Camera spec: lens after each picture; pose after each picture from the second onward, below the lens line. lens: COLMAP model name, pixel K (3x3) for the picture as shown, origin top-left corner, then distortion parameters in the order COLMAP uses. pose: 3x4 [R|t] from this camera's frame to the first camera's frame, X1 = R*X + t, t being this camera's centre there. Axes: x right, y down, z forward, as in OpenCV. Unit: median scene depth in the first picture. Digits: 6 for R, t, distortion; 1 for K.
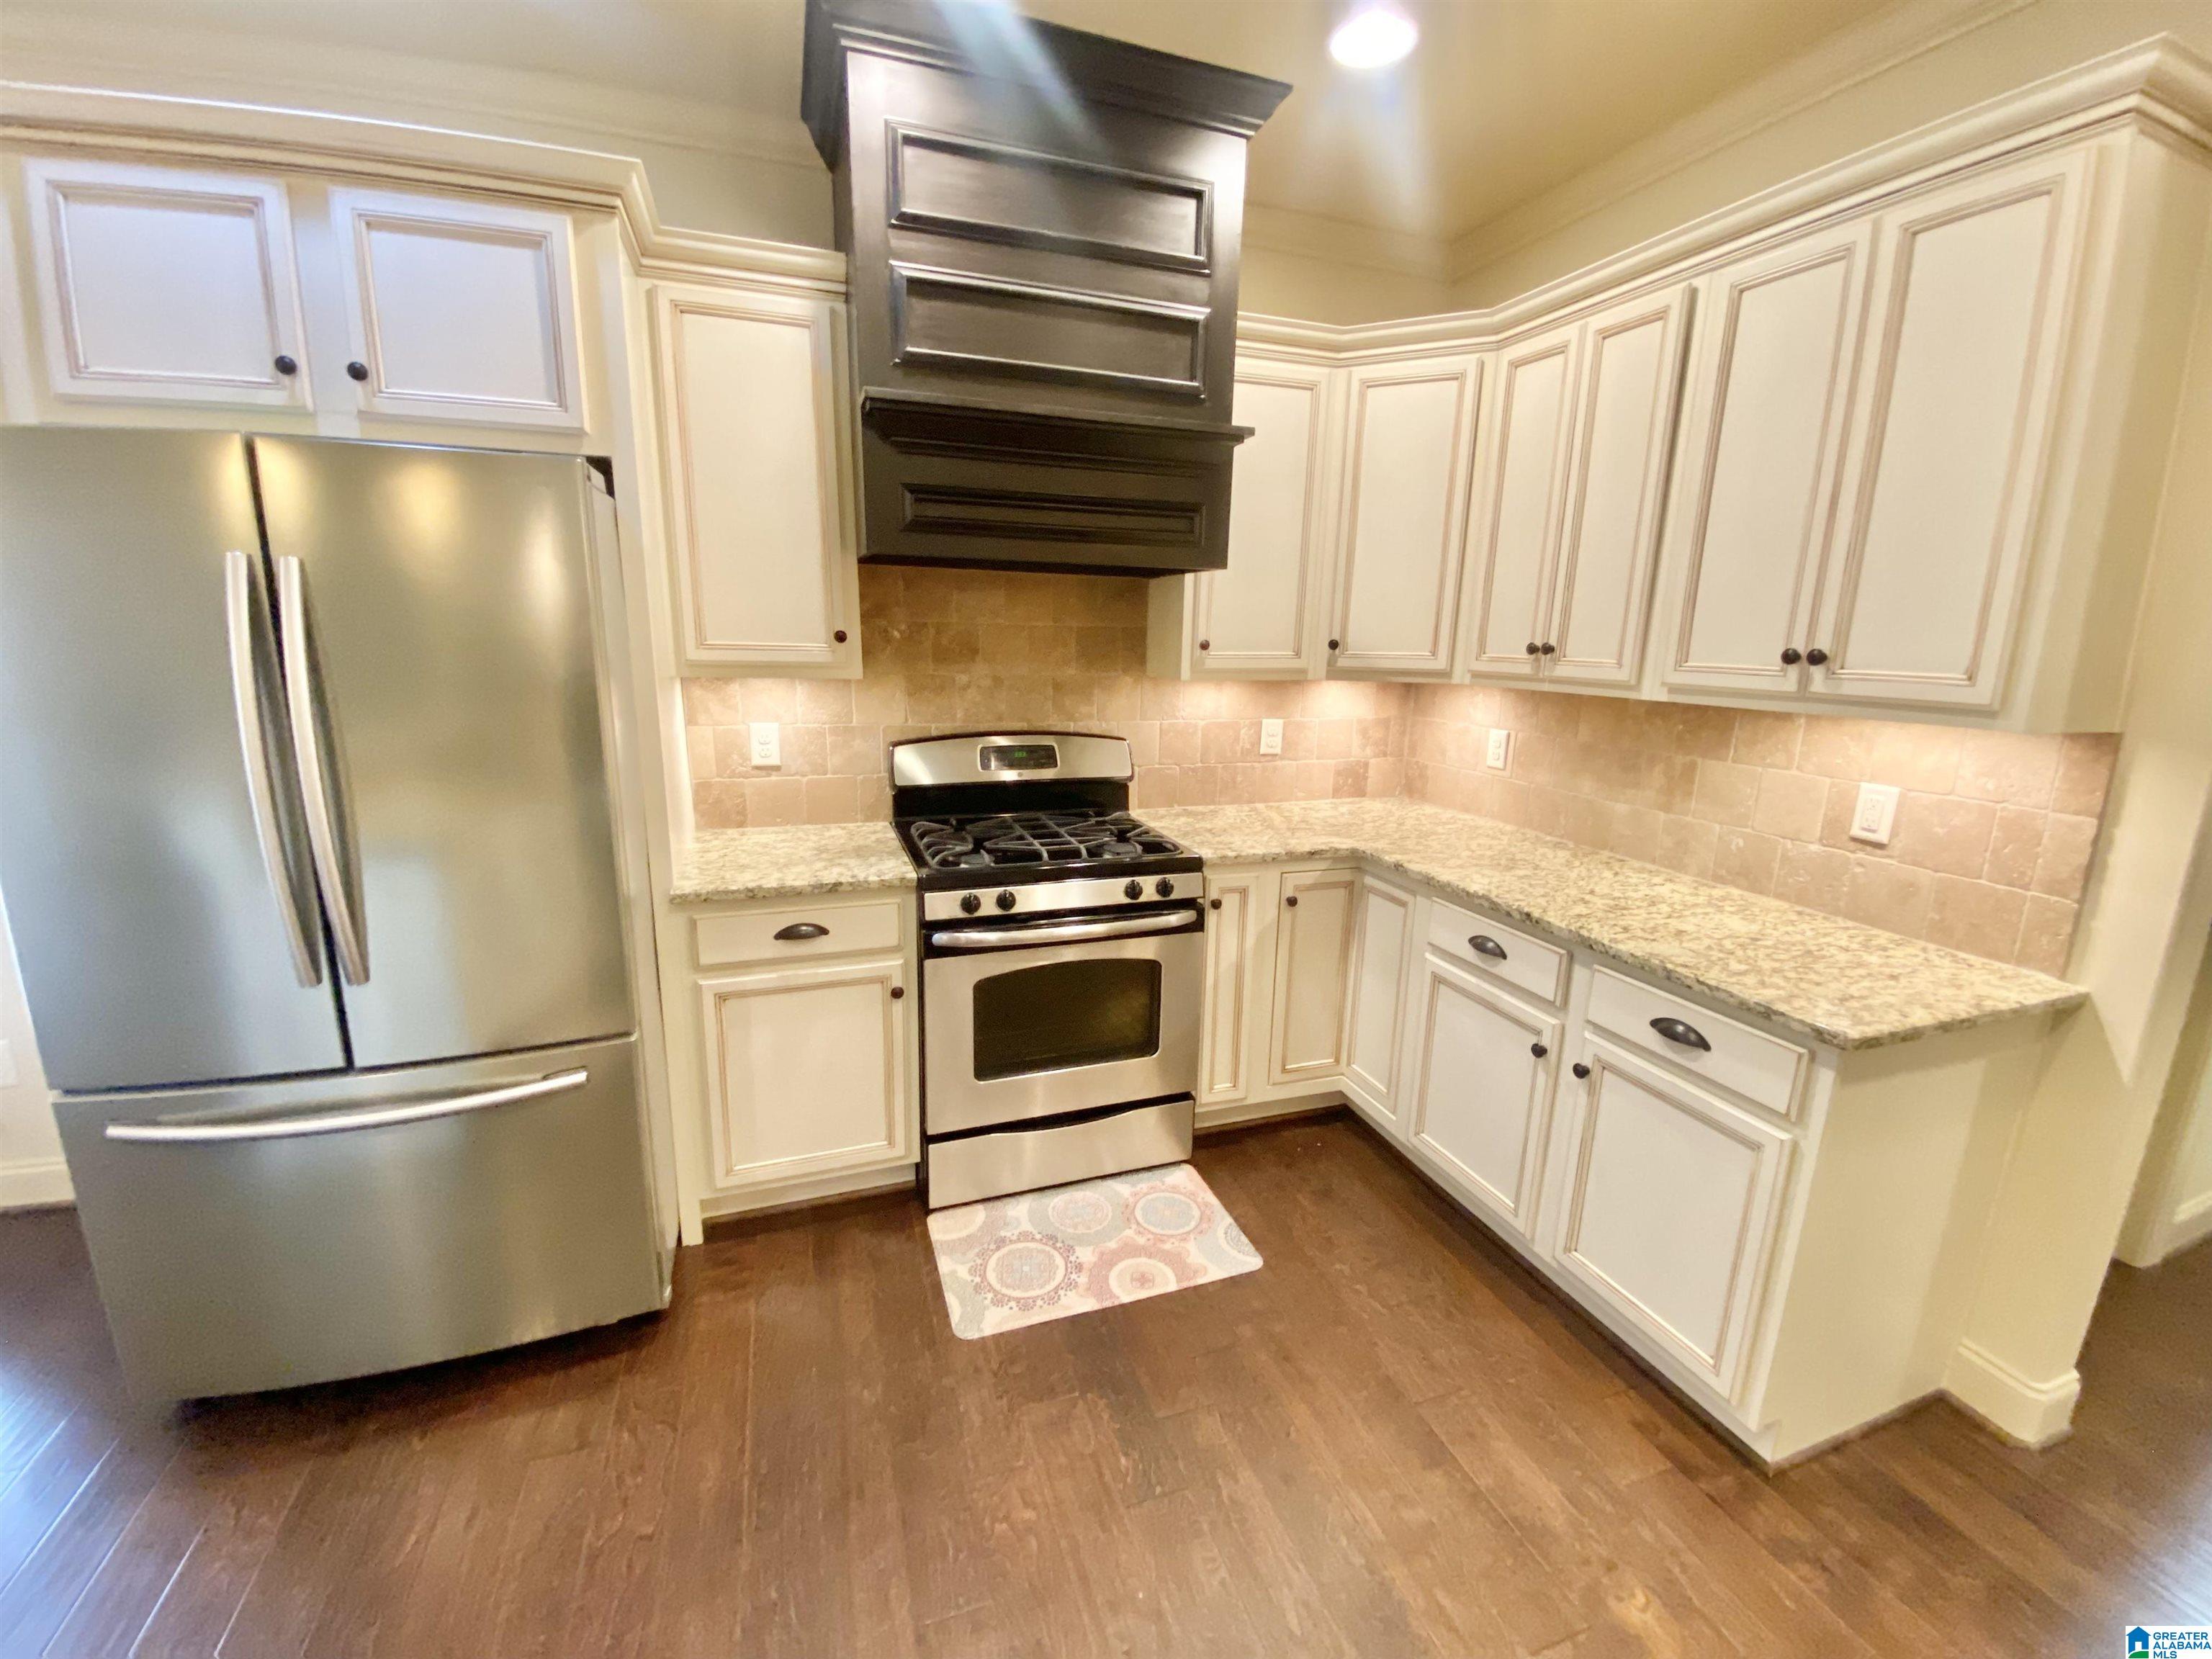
lens RADIAL K [[897.6, 0, 1100.3], [0, 897.6, 826.3], [0, 0, 1]] dist [0.030816, -0.028611]
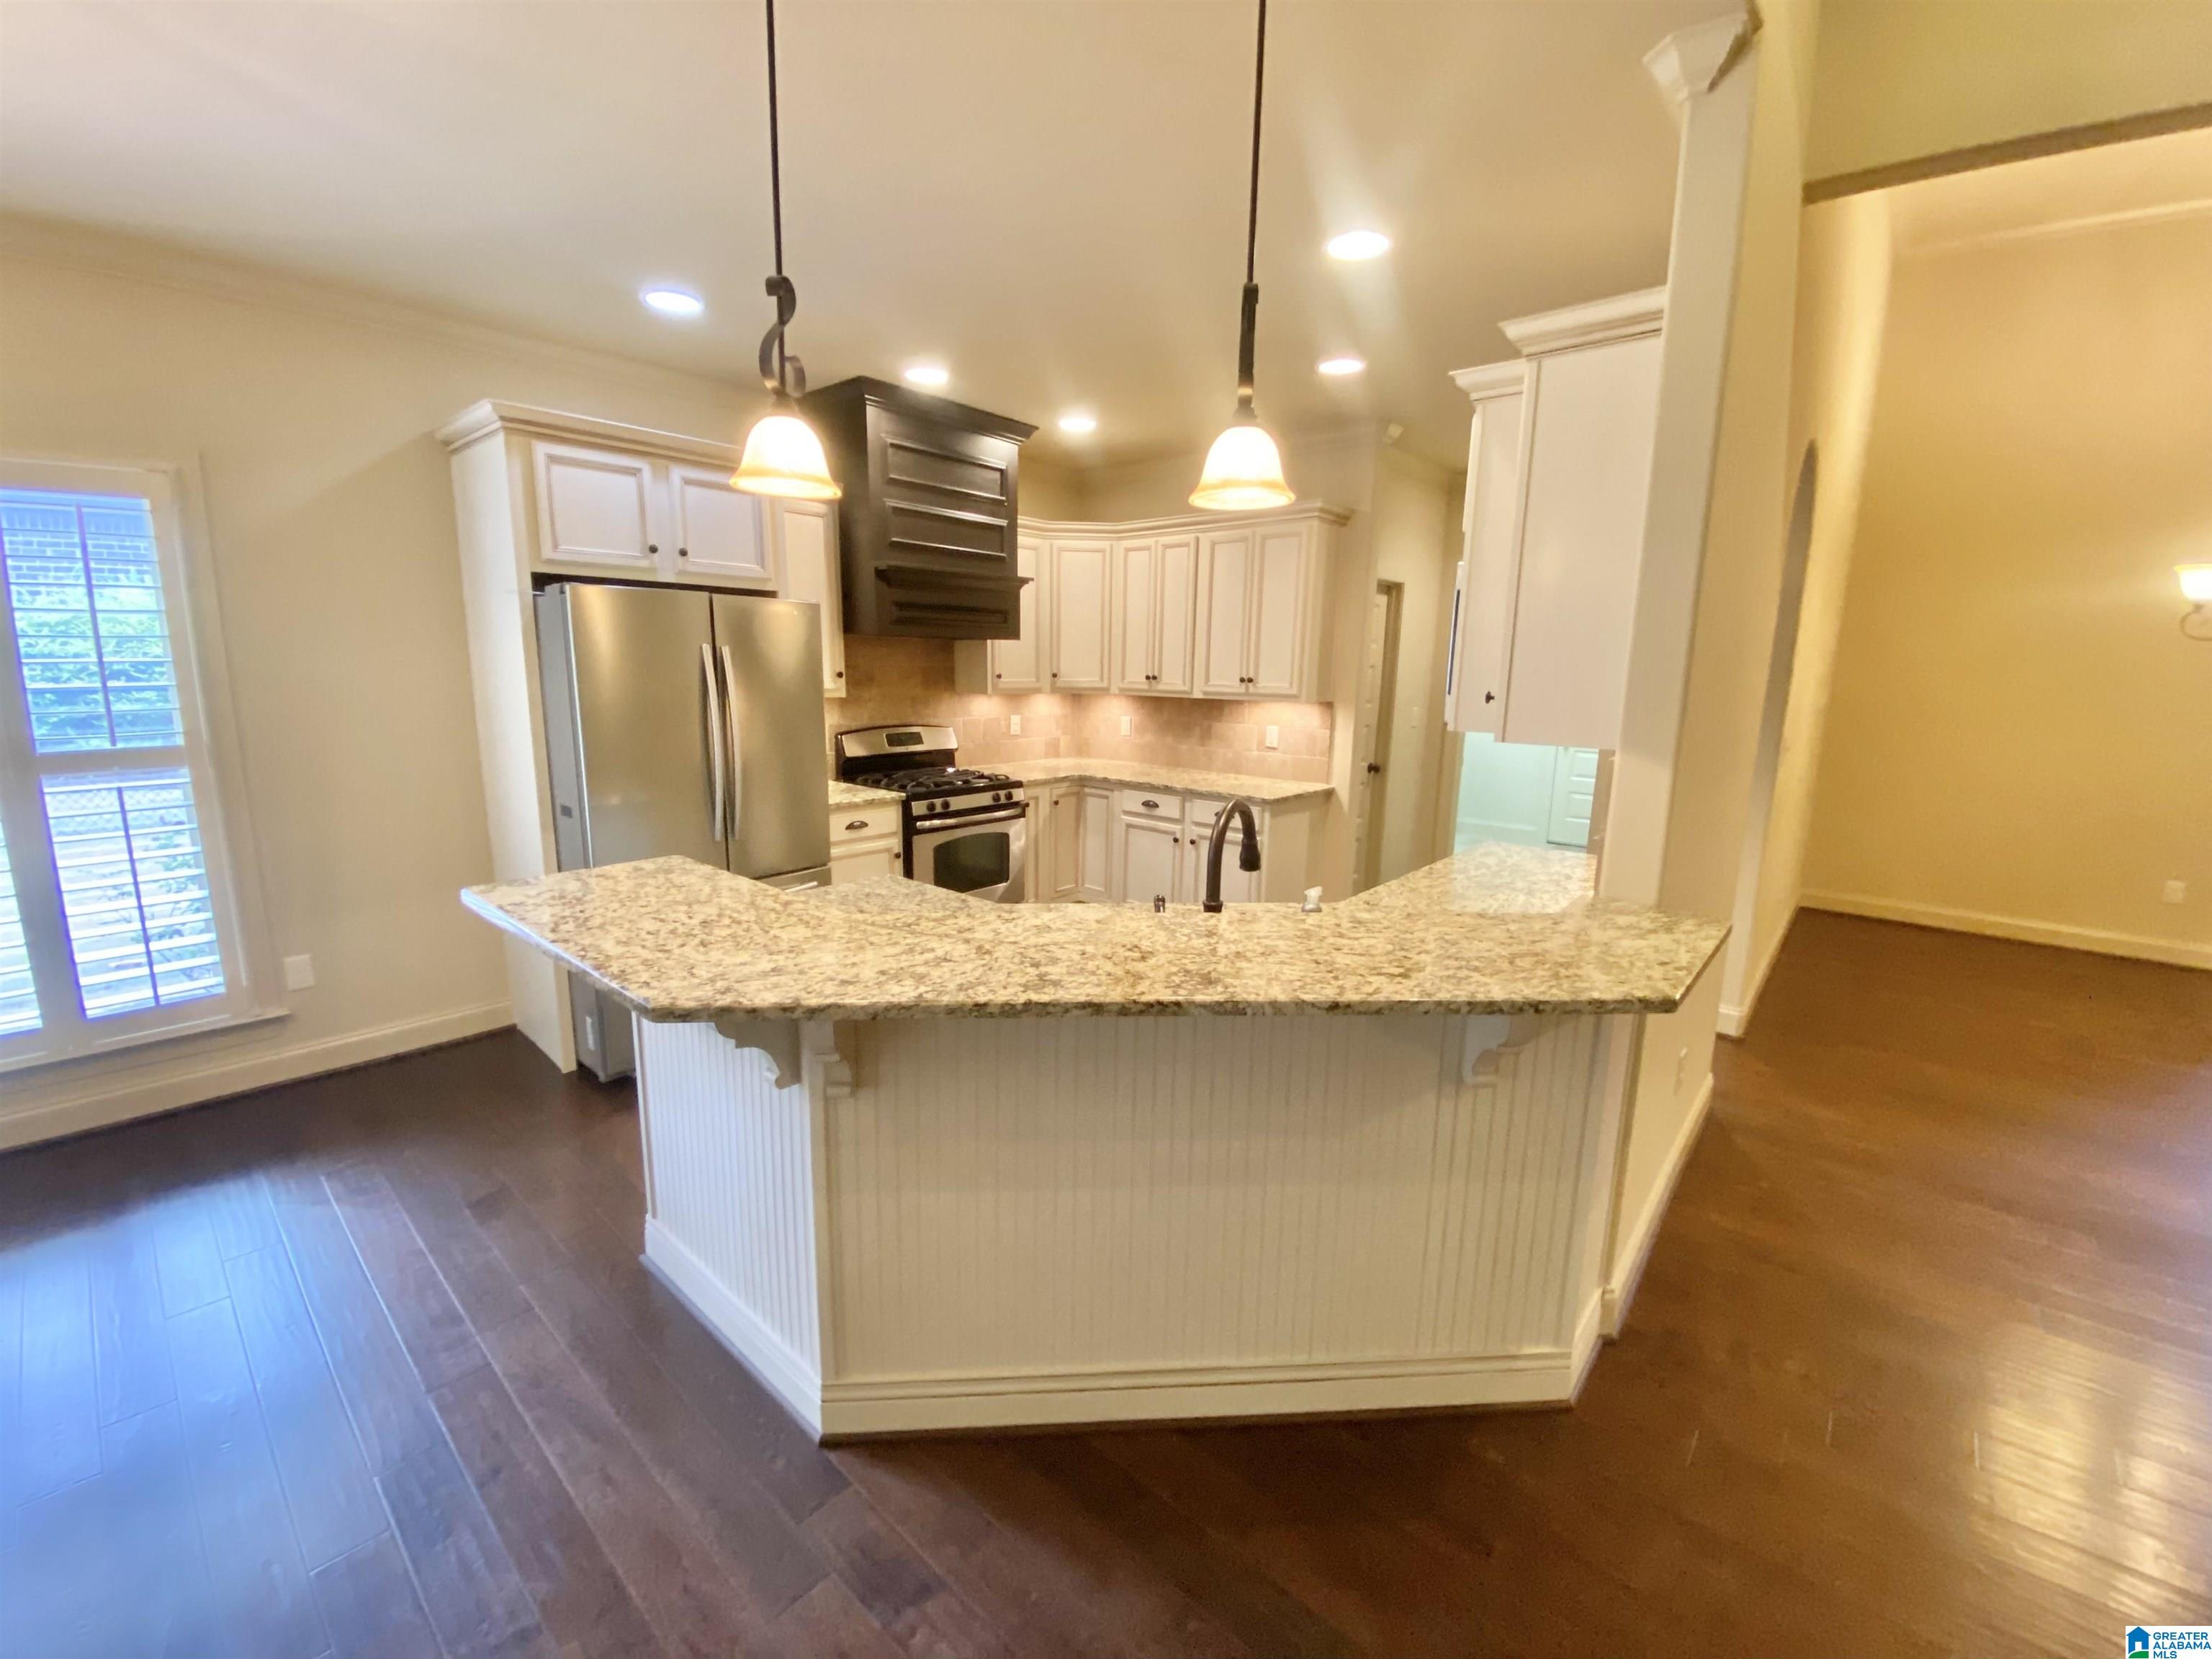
lens RADIAL K [[884.5, 0, 1099.9], [0, 884.5, 837.1], [0, 0, 1]] dist [0.055839, -0.040394]
pose [[0.872423, -0.101152, 0.478170, -0.745213], [0.104559, 0.994326, 0.019570, 0.148967], [-0.477437, 0.032924, 0.878049, -0.897827]]
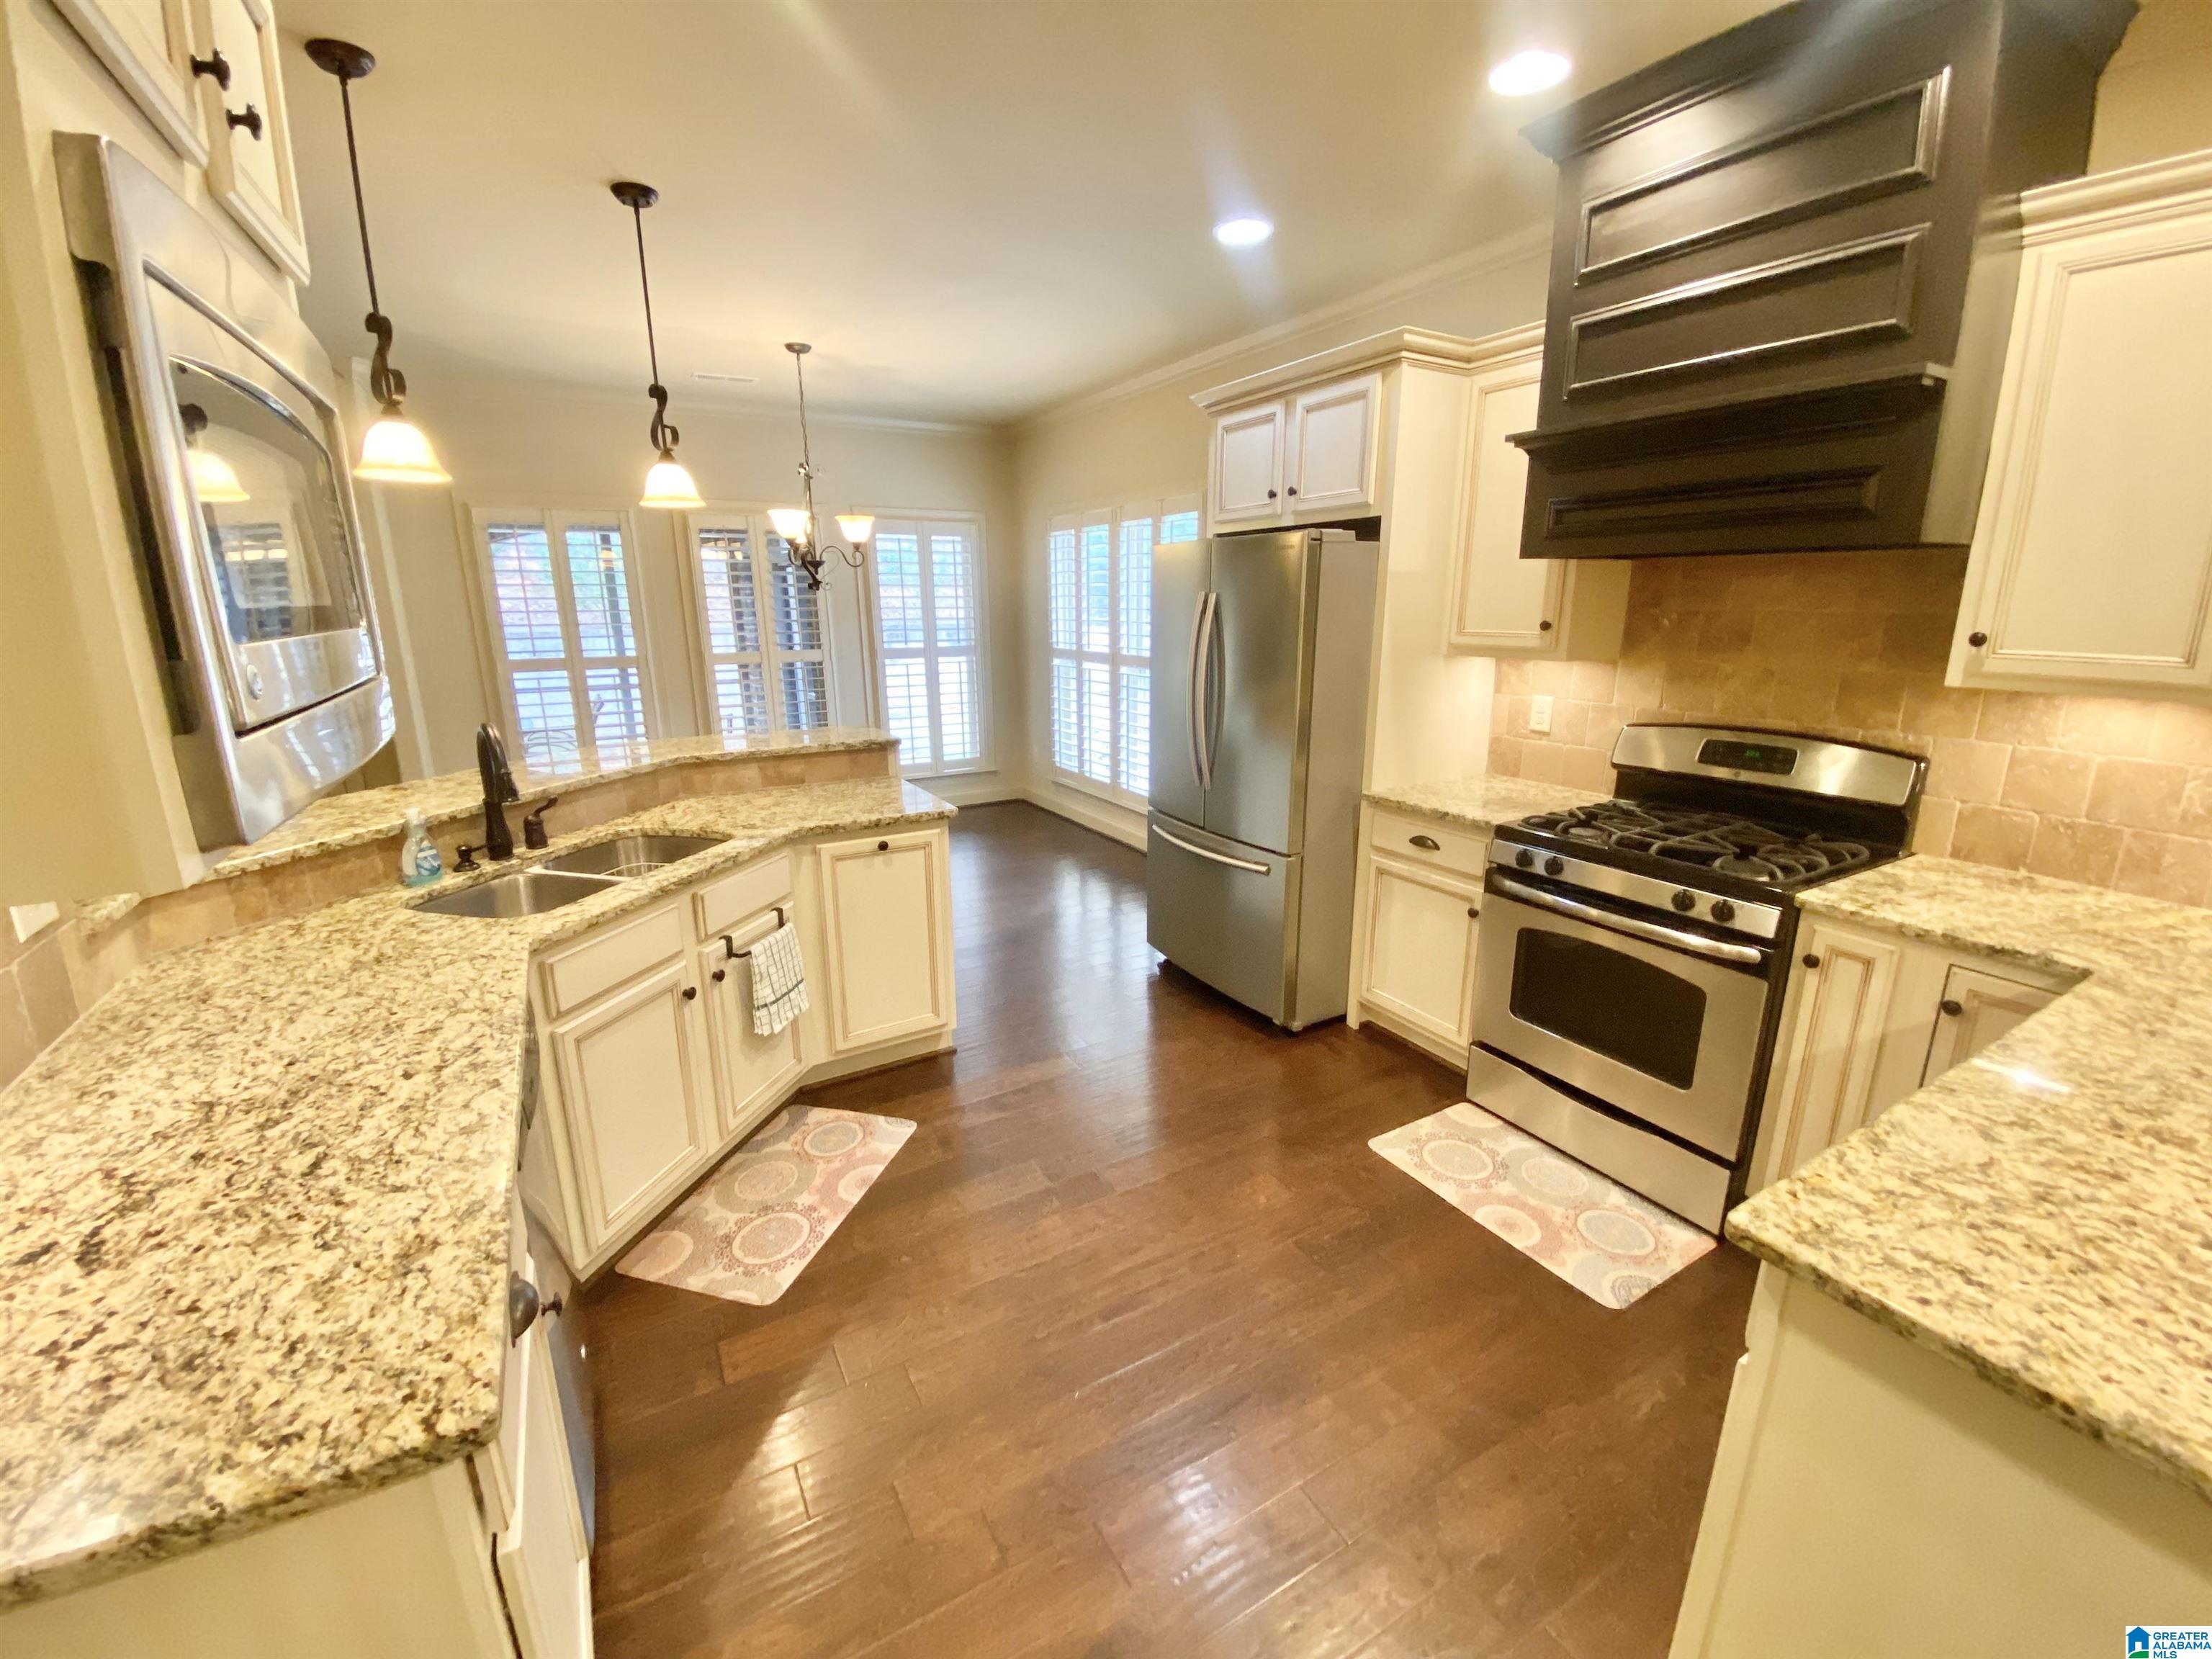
lens RADIAL K [[904.3, 0, 1106.0], [0, 904.3, 829.5], [0, 0, 1]] dist [0.023516, -0.023004]
pose [[0.184318, 0.221190, -0.957654, 0.831318], [-0.197681, 0.962780, 0.184326, -0.056300], [0.962782, 0.155336, 0.221182, 0.204106]]
